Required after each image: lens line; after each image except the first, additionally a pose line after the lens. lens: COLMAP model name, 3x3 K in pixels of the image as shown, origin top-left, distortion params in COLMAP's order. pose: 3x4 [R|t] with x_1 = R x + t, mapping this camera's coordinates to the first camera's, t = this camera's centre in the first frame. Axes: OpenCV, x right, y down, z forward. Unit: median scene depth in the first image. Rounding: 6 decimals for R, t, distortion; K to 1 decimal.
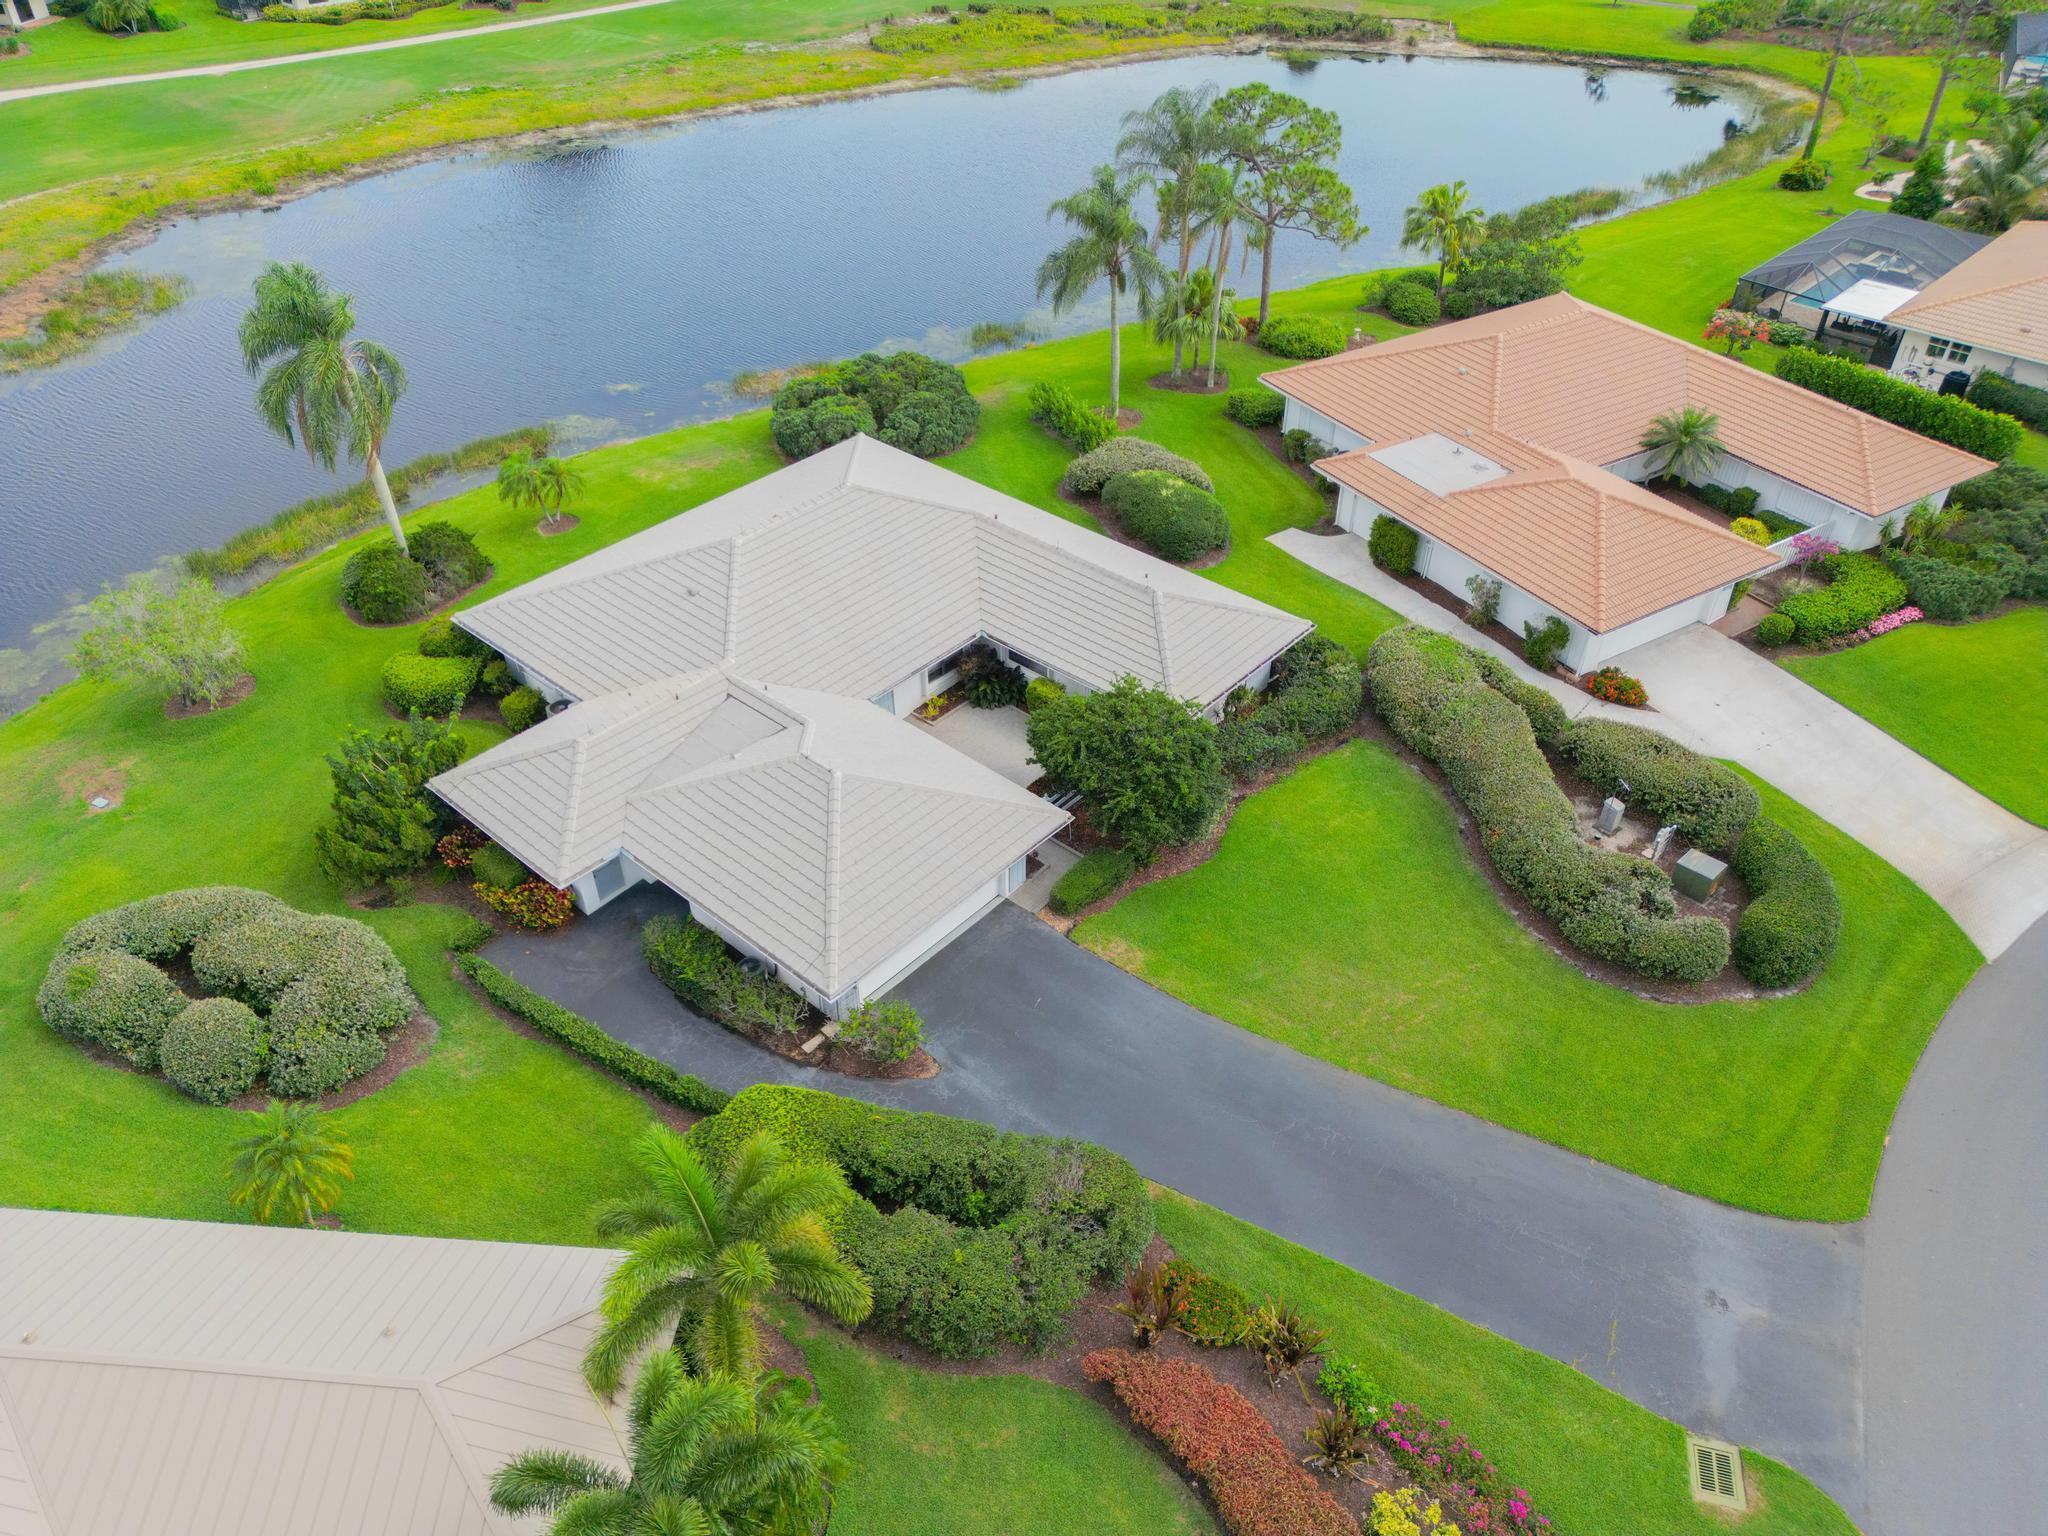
lens RADIAL K [[1452.6, 0, 1024.0], [0, 1452.6, 768.0], [0, 0, 1]] dist [0.051707, -0.043690]
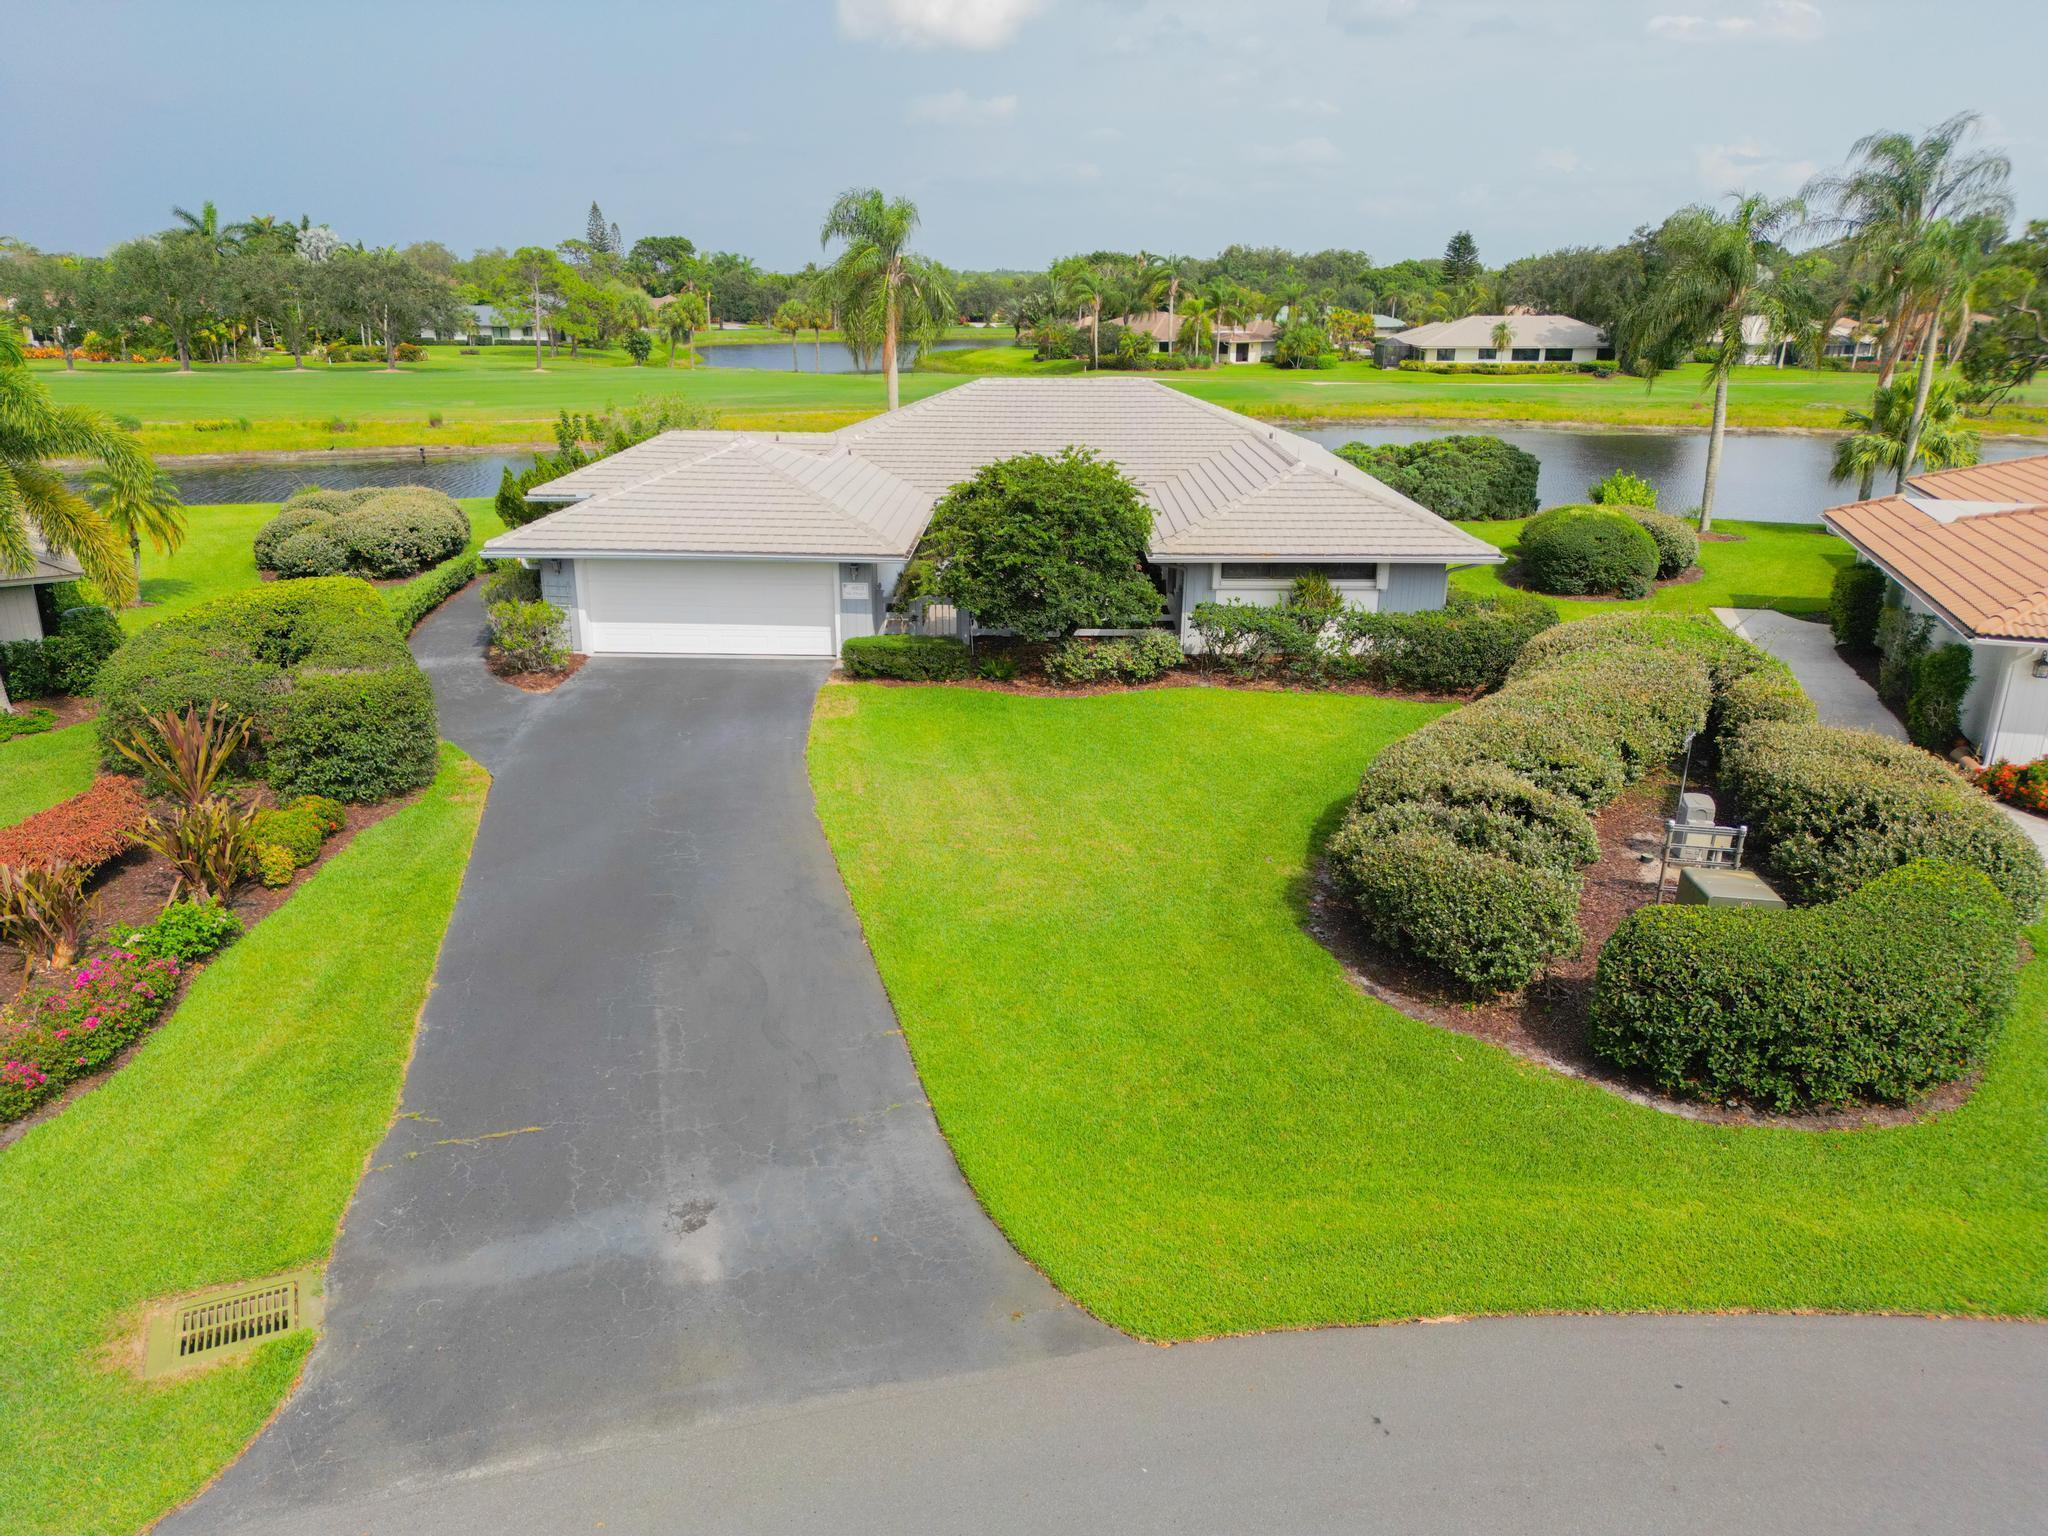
lens RADIAL K [[1468.8, 0, 1024.0], [0, 1468.8, 768.0], [0, 0, 1]] dist [0.108309, -0.130400]
pose [[0.645498, 0.226468, -0.729413, 0.827975], [-0.467239, 0.872560, -0.142573, 0.263018], [0.604169, 0.432841, 0.669051, 0.699372]]
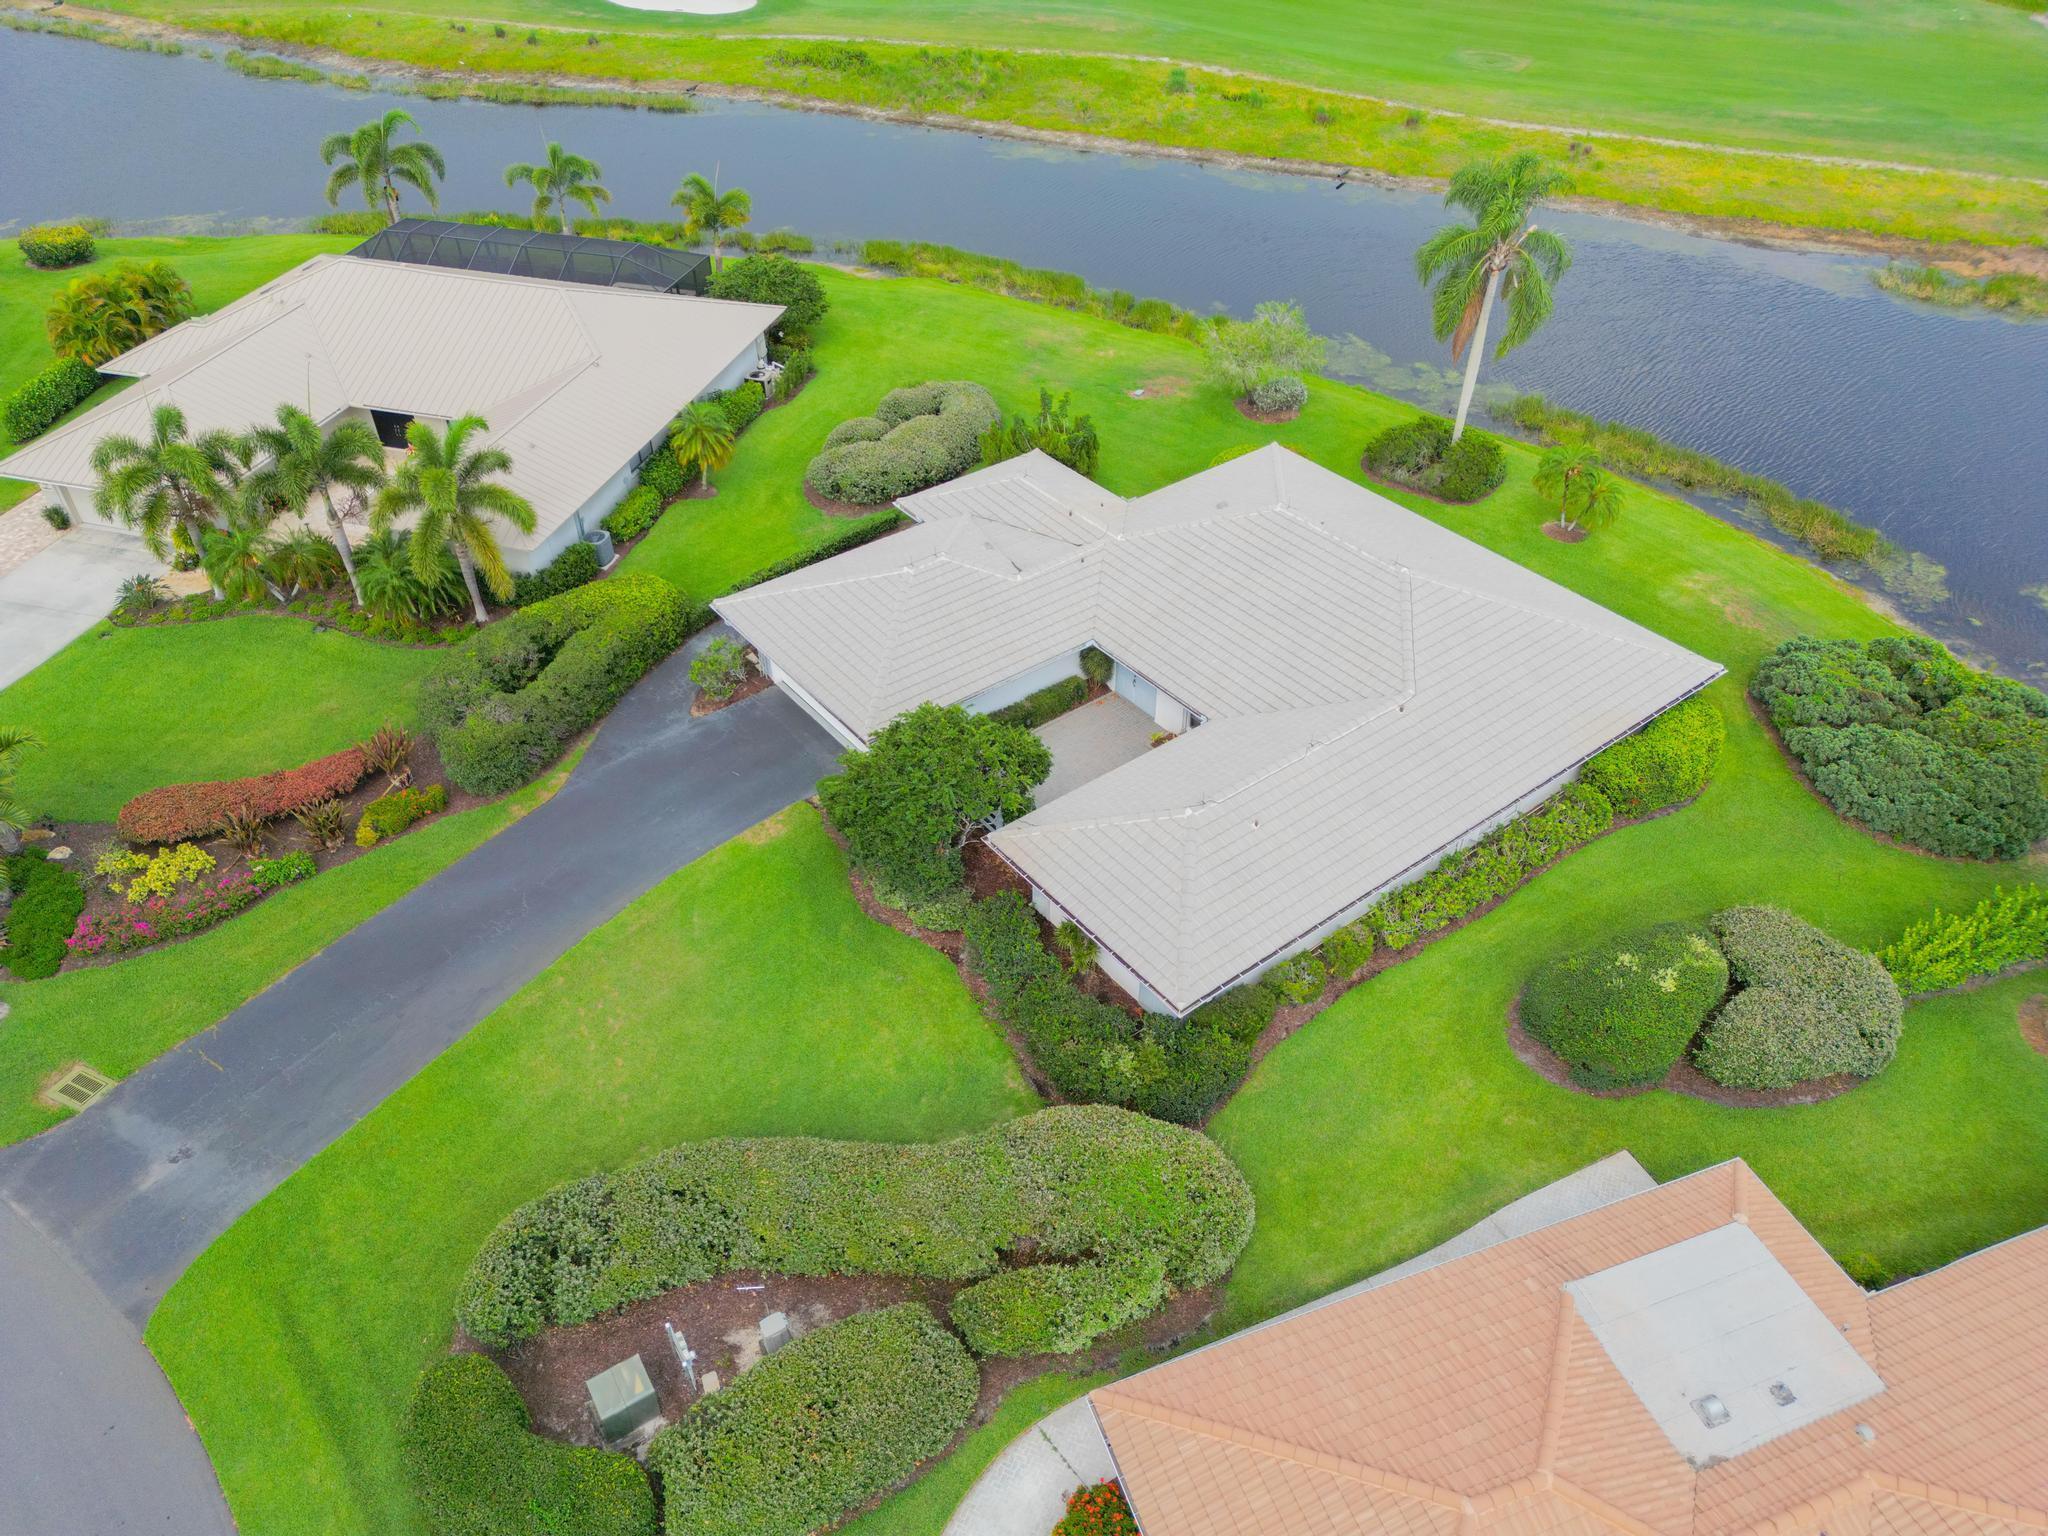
lens RADIAL K [[1452.6, 0, 1024.0], [0, 1452.6, 768.0], [0, 0, 1]] dist [0.051707, -0.043690]
pose [[-0.193888, 0.614479, -0.764737, 0.982825], [-0.602627, 0.540514, 0.587099, -0.761746], [0.774111, 0.574683, 0.265503, 1.024051]]
